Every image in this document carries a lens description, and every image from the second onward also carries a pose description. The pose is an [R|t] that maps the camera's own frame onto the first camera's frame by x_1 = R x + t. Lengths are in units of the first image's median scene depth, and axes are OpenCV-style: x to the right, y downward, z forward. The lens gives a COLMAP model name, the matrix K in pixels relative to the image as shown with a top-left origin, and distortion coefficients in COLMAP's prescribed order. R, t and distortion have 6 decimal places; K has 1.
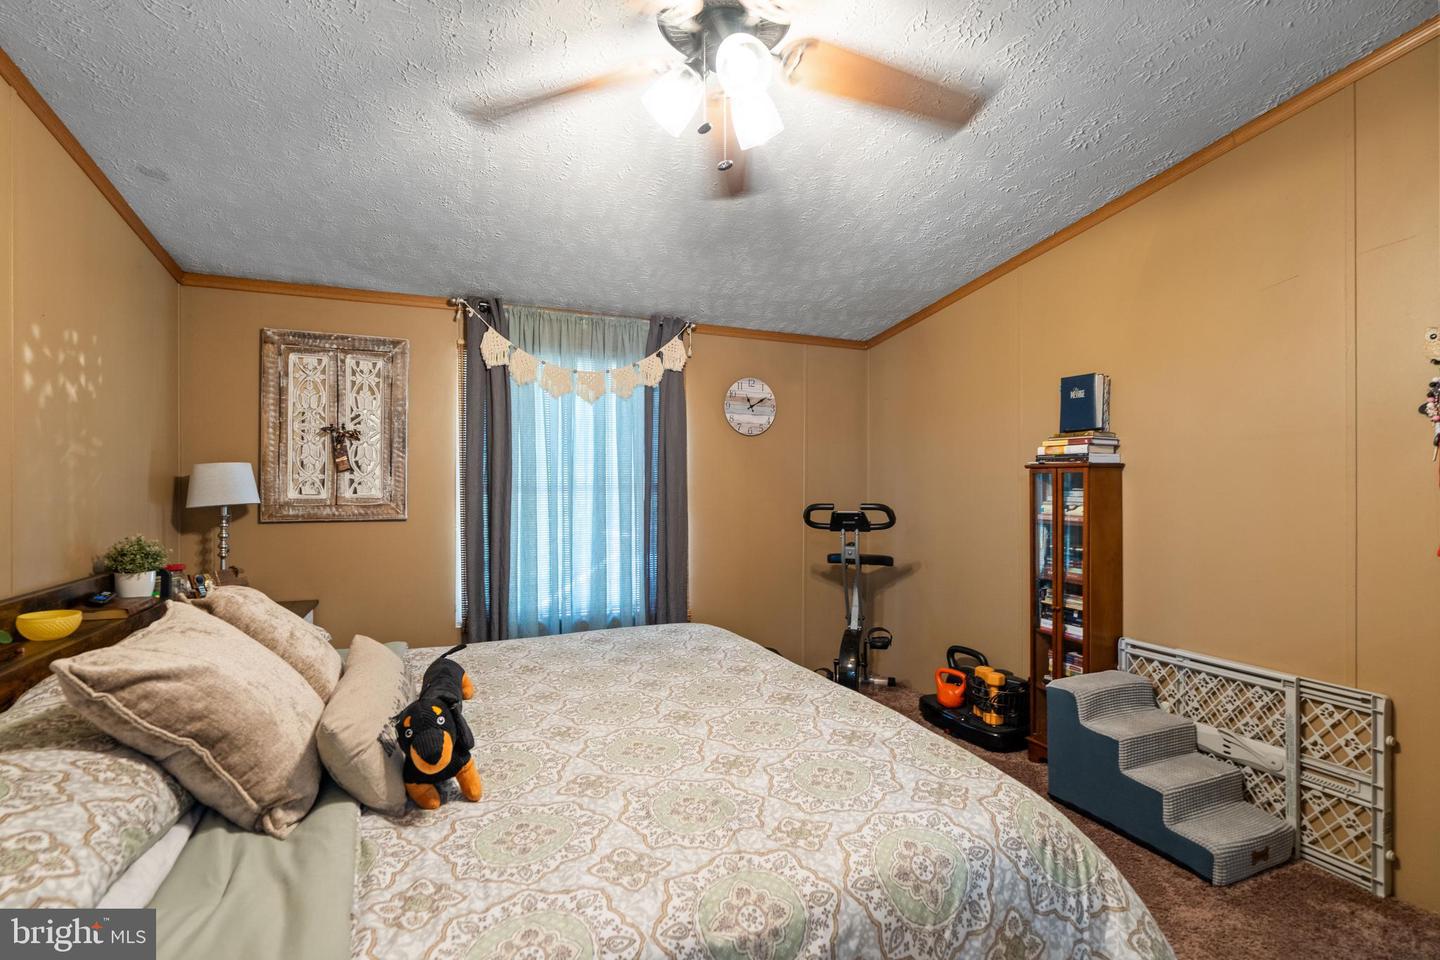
lens RADIAL K [[656.6, 0, 712.6], [0, 656.6, 478.2], [0, 0, 1]] dist [-0.001996, 0.000830]
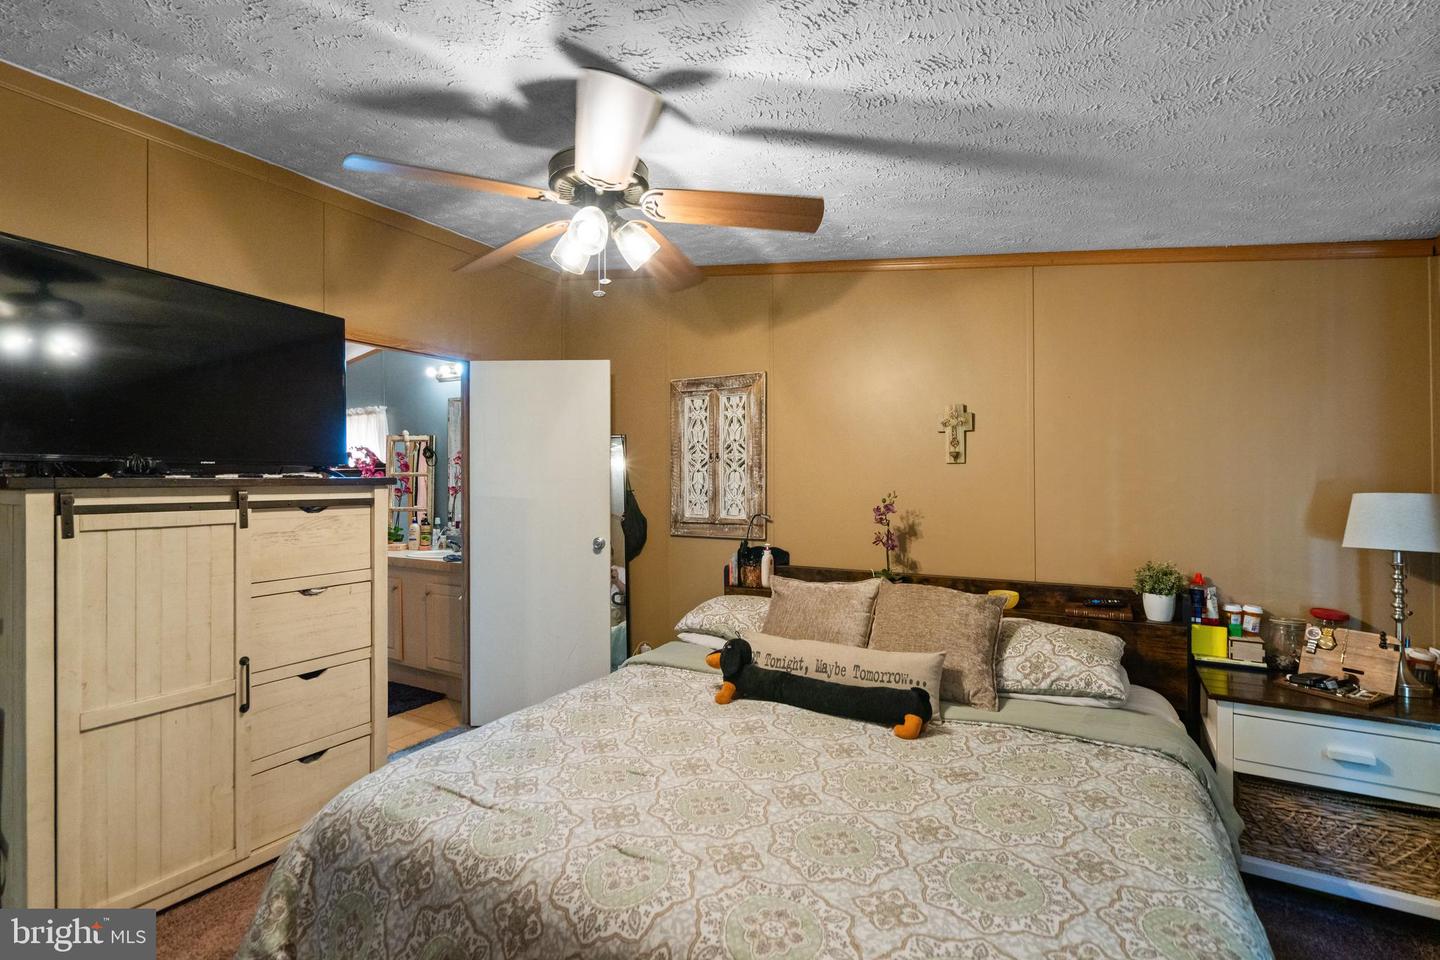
lens RADIAL K [[656.6, 0, 712.6], [0, 656.6, 478.2], [0, 0, 1]] dist [-0.001996, 0.000830]
pose [[-0.810855, 0.003944, -0.585233, 0.287622], [0.011894, 0.999882, -0.009741, -0.037385], [0.585126, -0.014860, -0.810806, 1.033819]]
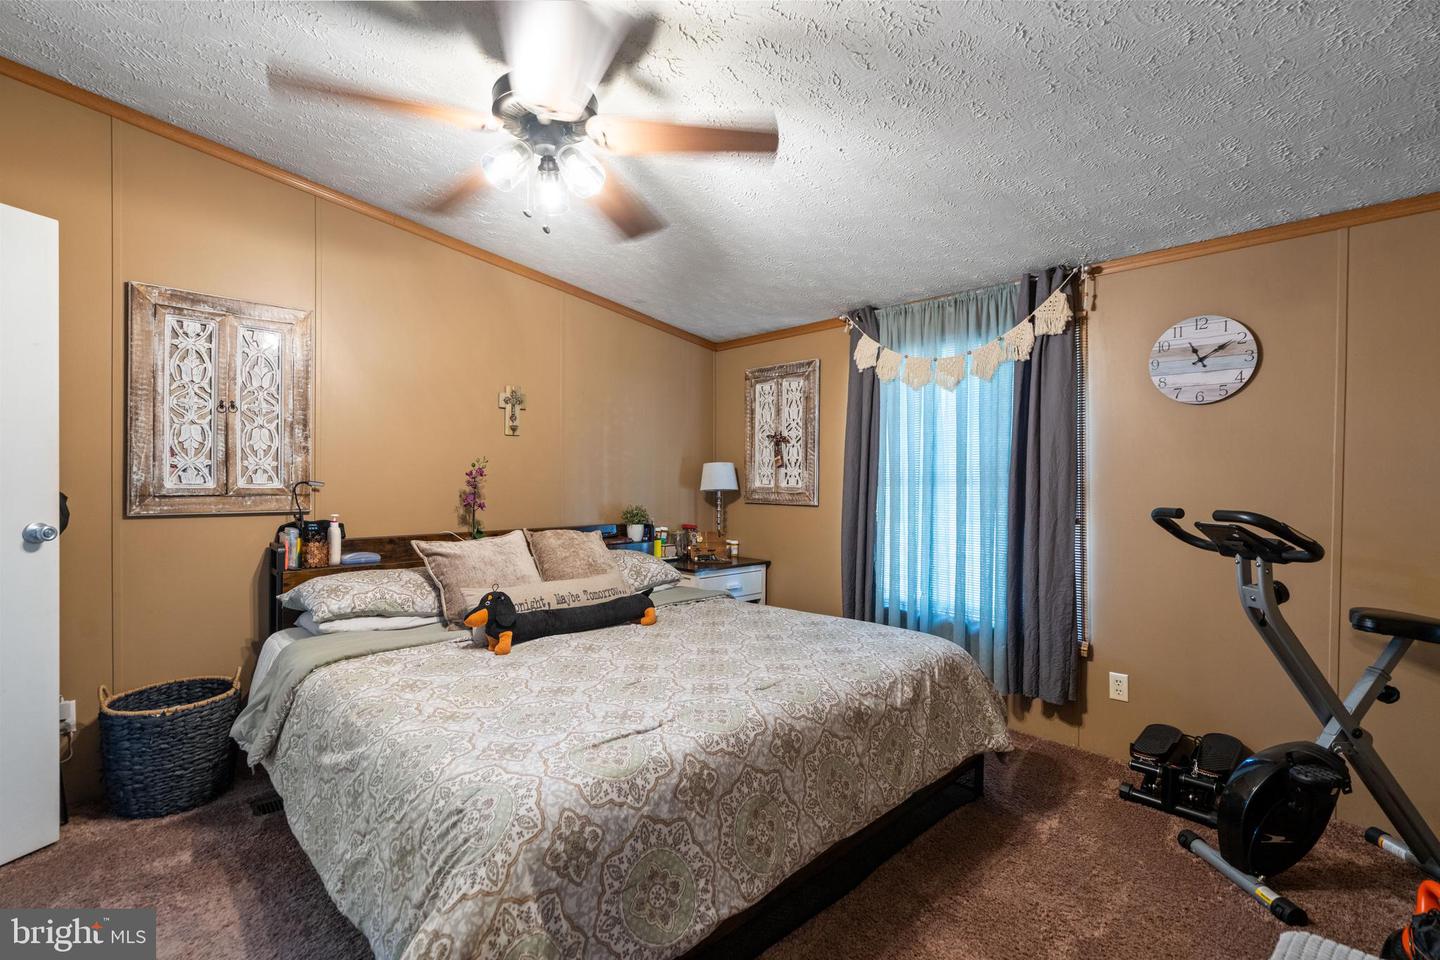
lens RADIAL K [[656.6, 0, 712.6], [0, 656.6, 478.2], [0, 0, 1]] dist [-0.001996, 0.000830]
pose [[0.354352, 0.001903, -0.935110, 0.631470], [0.003200, 0.999990, 0.003248, 0.007318], [0.935107, -0.004143, 0.354342, 0.391435]]
